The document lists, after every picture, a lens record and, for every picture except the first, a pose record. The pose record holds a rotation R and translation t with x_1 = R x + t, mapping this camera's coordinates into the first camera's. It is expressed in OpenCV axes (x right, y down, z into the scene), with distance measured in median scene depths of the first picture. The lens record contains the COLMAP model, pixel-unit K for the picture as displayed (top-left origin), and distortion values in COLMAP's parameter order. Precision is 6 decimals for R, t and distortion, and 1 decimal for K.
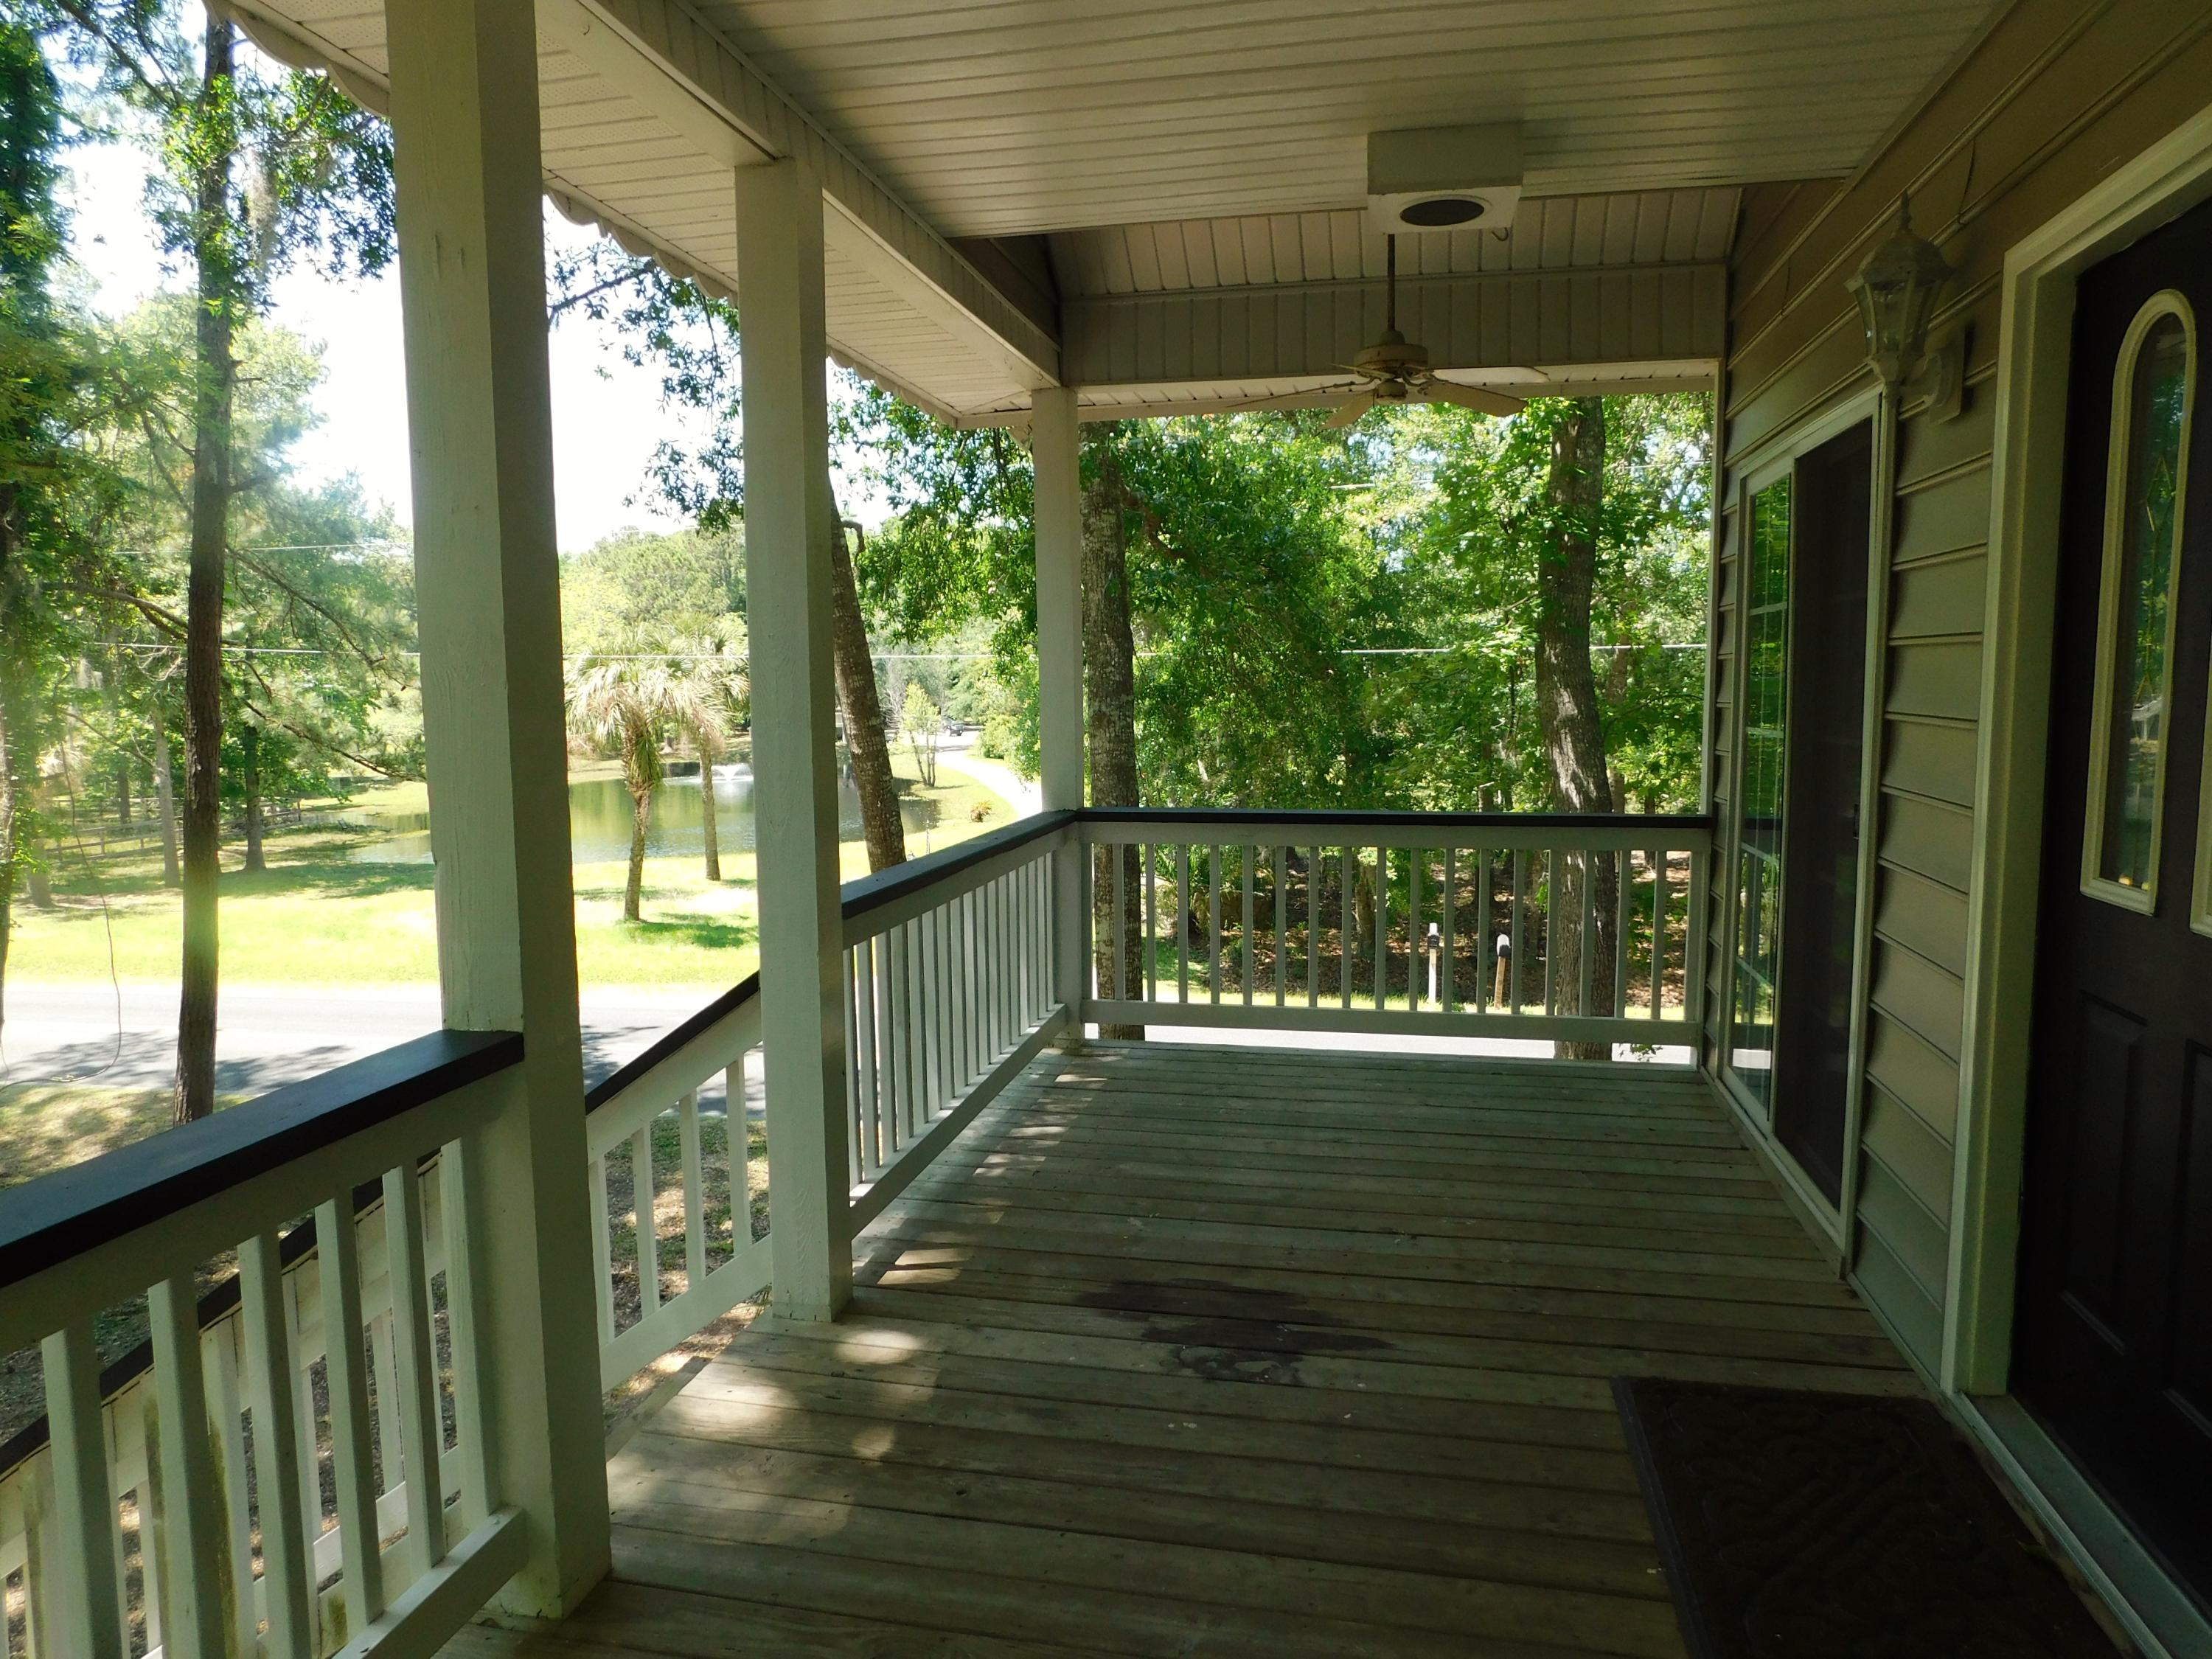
lens RADIAL K [[1493.4, 0, 1099.2], [0, 1493.4, 832.0], [0, 0, 1]] dist [-0.059447, 0.057613]
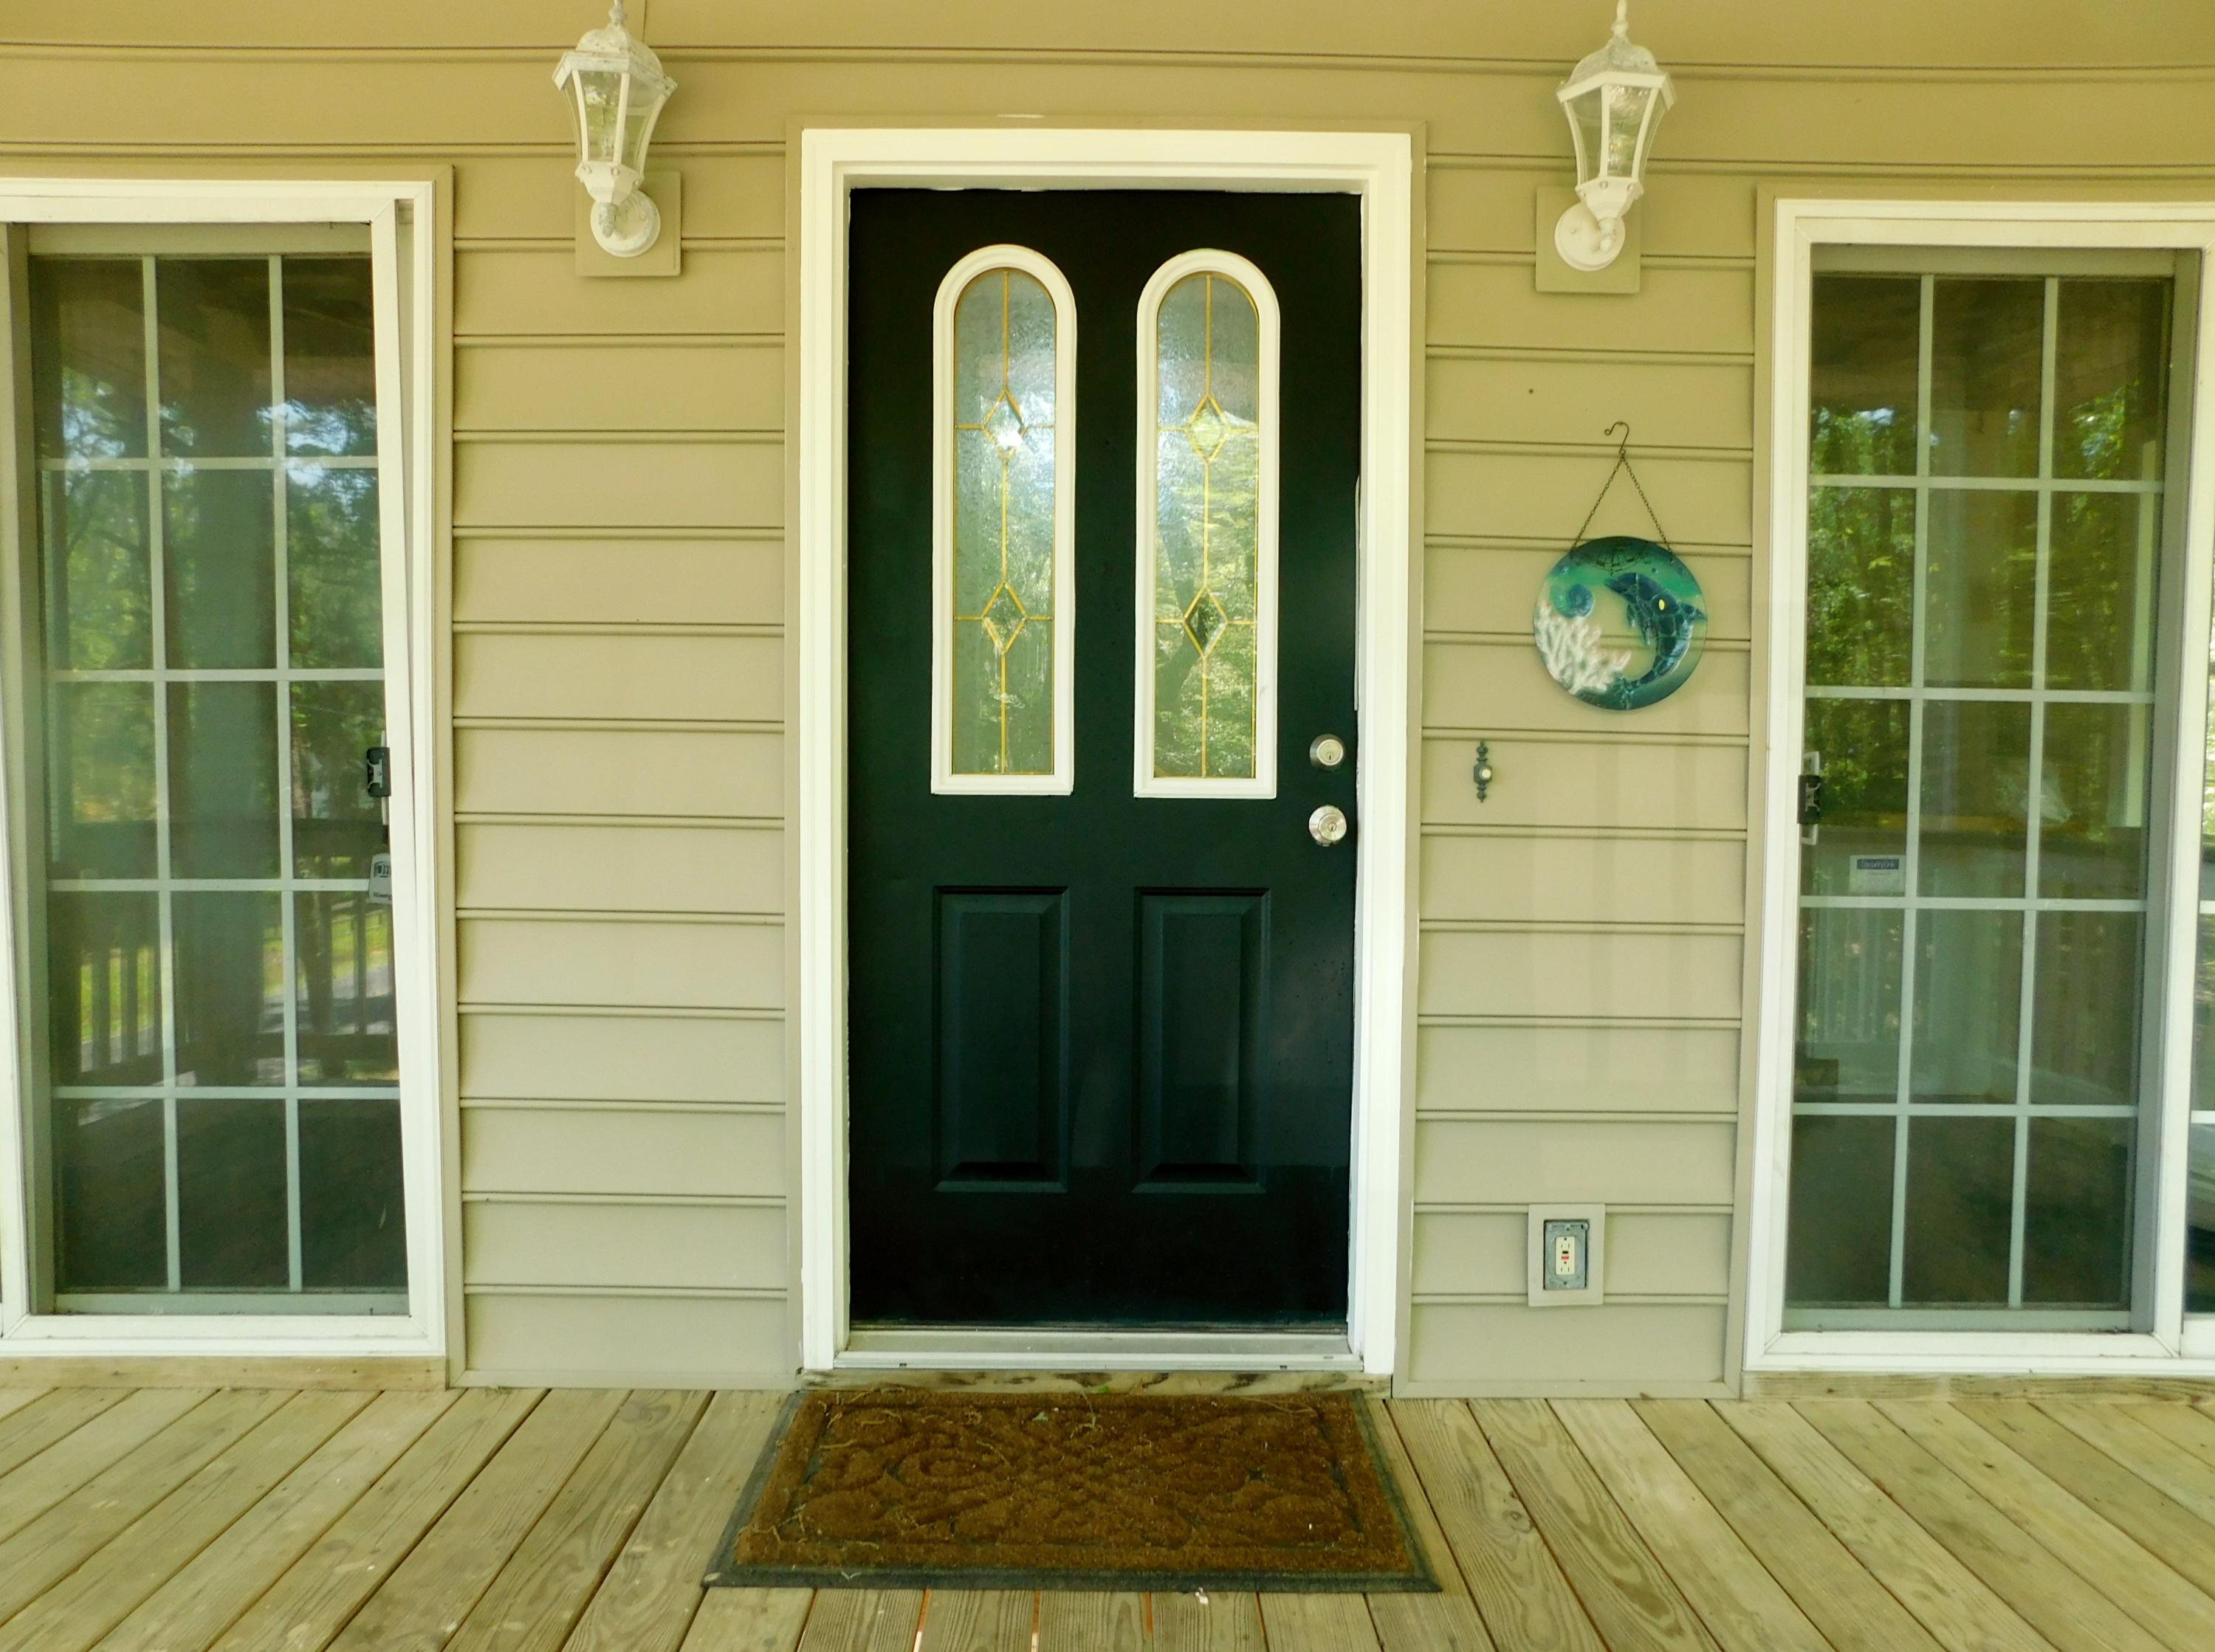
lens RADIAL K [[1495.3, 0, 1090.2], [0, 1495.3, 829.6], [0, 0, 1]] dist [-0.059447, 0.057613]
pose [[-0.213573, -0.050717, 0.975610, -0.309588], [0.092344, 0.993132, 0.071843, 0.001799], [-0.972553, 0.105436, -0.207423, 0.921104]]
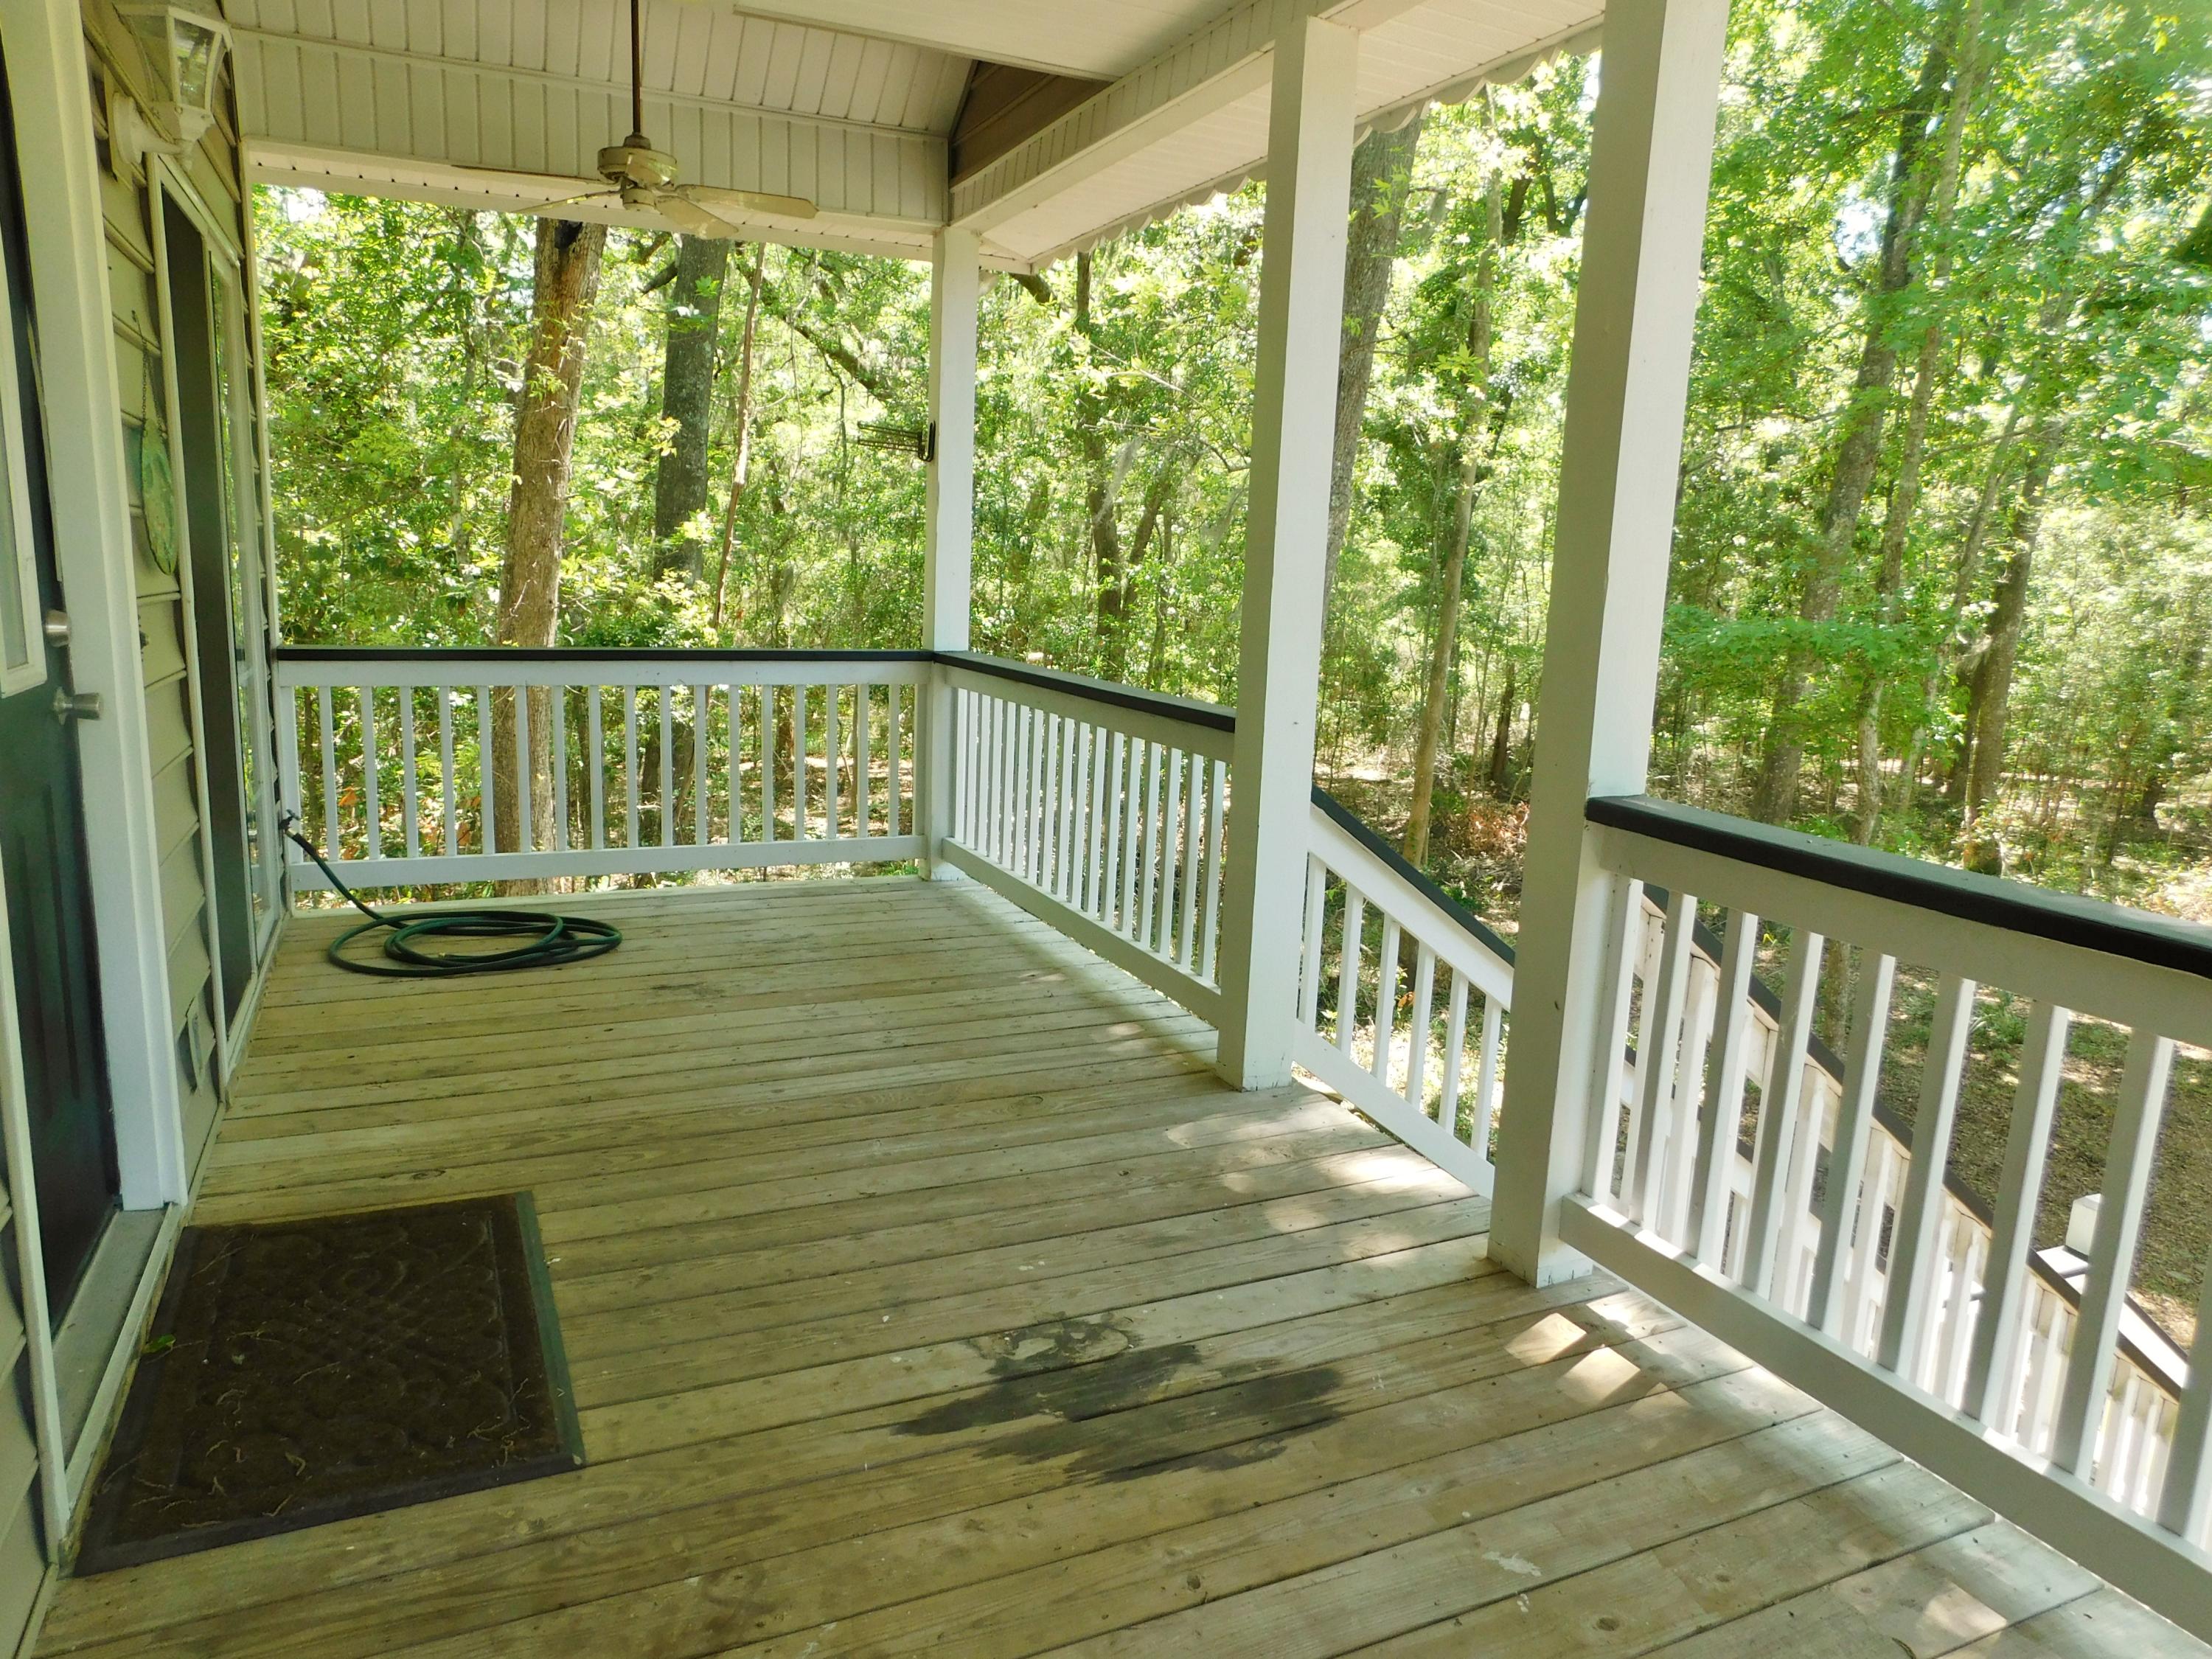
lens RADIAL K [[1493.4, 0, 1108.9], [0, 1493.4, 837.3], [0, 0, 1]] dist [-0.059447, 0.057613]
pose [[-0.802330, 0.080364, -0.591445, 0.527039], [-0.100743, 0.958445, 0.266895, -0.122955], [0.588317, 0.273722, -0.760894, 1.568375]]
